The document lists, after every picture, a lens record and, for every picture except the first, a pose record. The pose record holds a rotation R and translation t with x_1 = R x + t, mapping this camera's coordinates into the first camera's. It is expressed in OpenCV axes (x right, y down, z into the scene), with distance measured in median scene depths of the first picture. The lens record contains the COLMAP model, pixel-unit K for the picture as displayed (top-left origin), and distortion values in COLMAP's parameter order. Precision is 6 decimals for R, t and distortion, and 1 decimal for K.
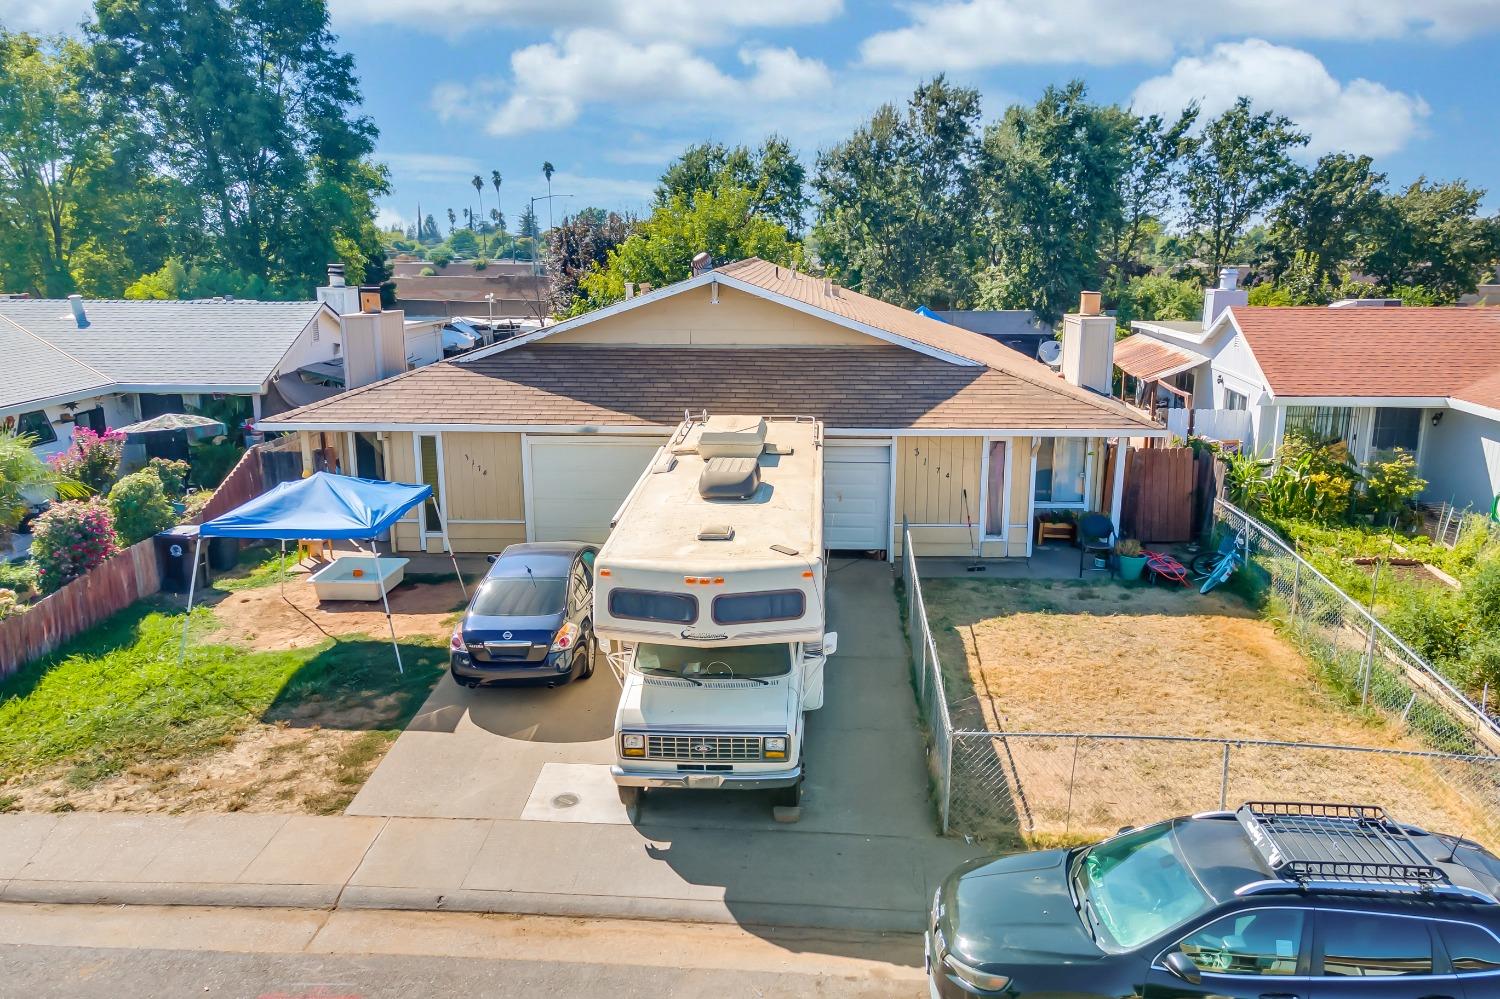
lens RADIAL K [[1109.6, 0, 765.6], [0, 1109.6, 513.5], [0, 0, 1]] dist [0.031438, 0.034084]
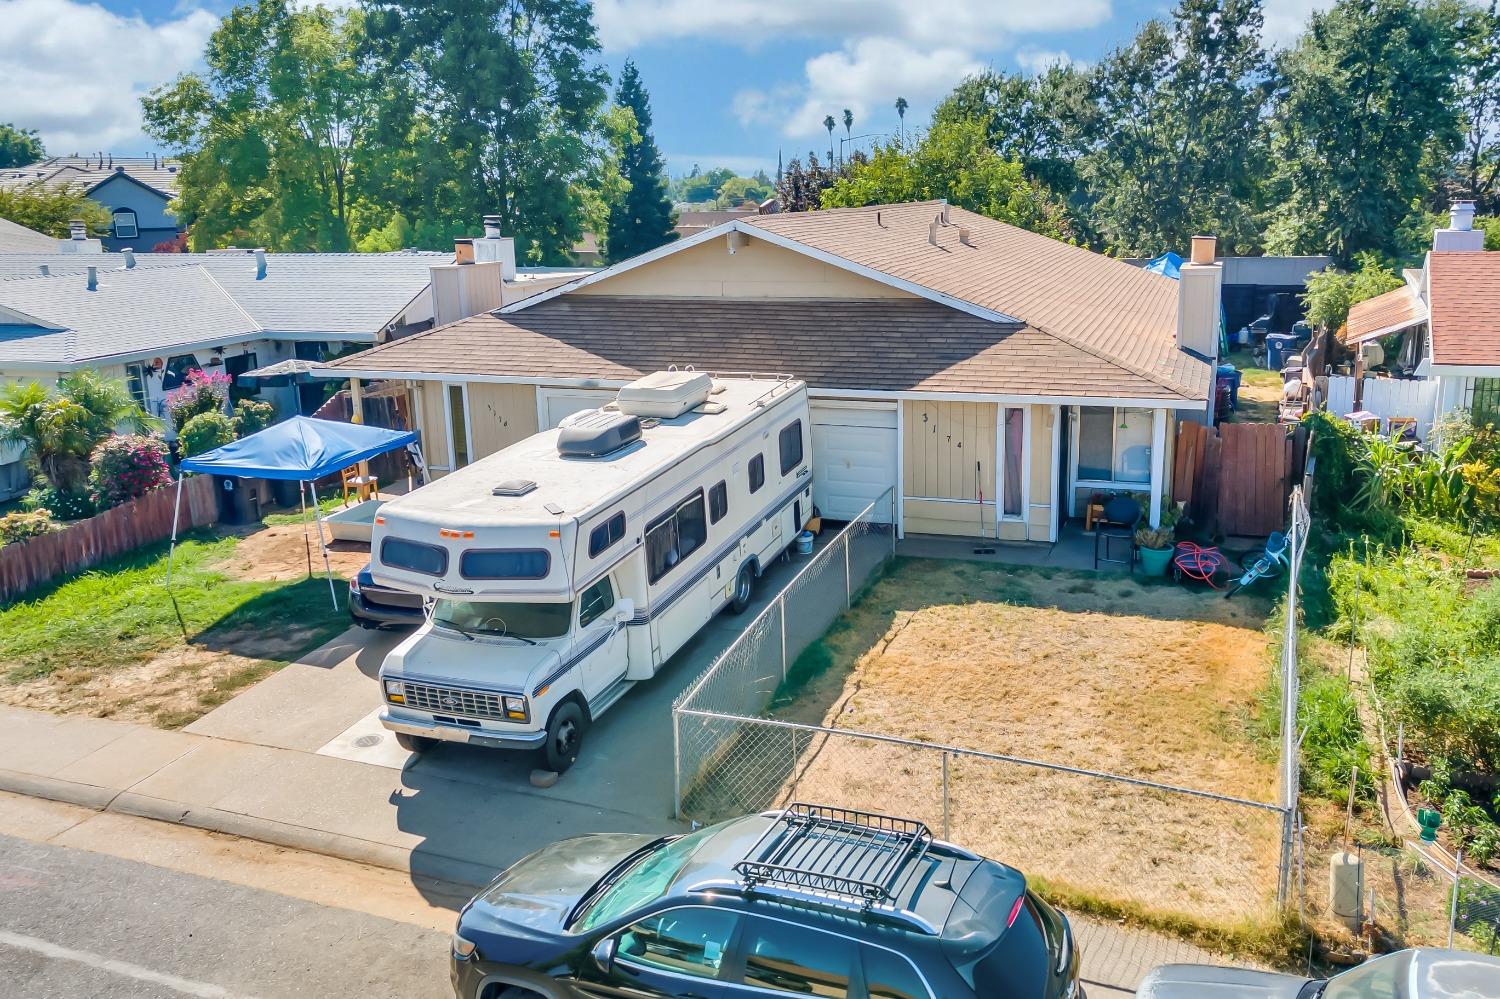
lens RADIAL K [[1215.5, 0, 789.2], [0, 1215.5, 501.6], [0, 0, 1]] dist [0.038152, 0.012807]
pose [[0.955914, 0.054008, -0.288639, 0.361861], [-0.049239, 0.998504, 0.023762, -0.006245], [0.289490, -0.008502, 0.957143, 0.025508]]
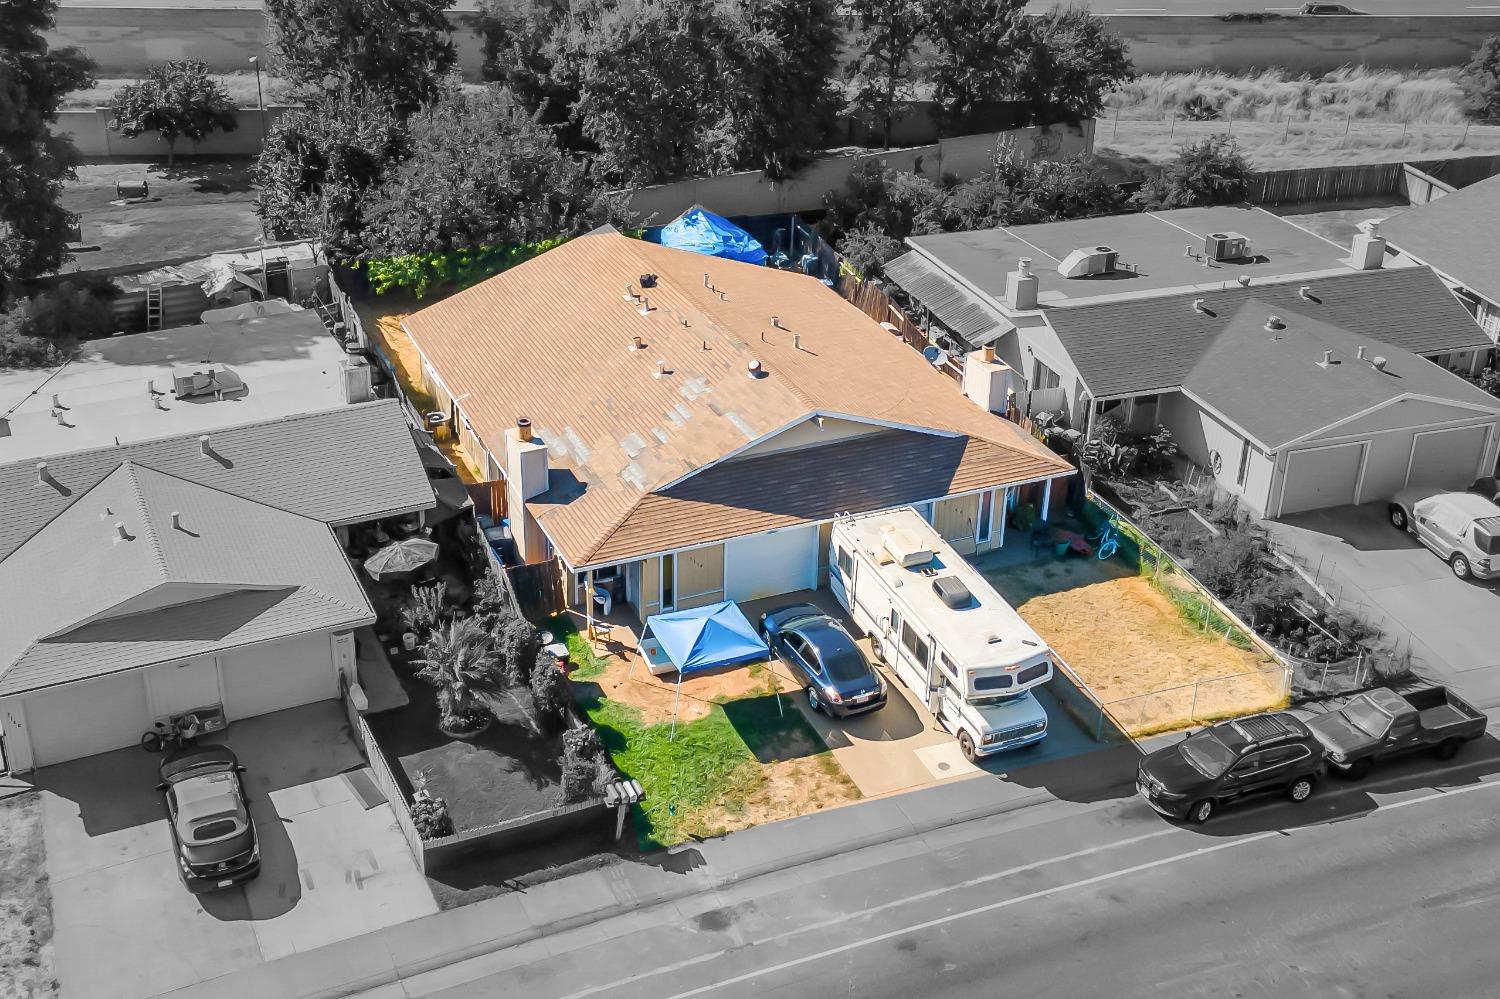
lens RADIAL K [[1667.8, 0, 711.1], [0, 1667.8, 496.8], [0, 0, 1]] dist [0.020094, 0.012582]
pose [[0.905710, -0.189720, 0.379072, -1.265981], [0.090648, 0.960251, 0.264009, -0.849625], [-0.414092, -0.204753, 0.886907, -1.190711]]
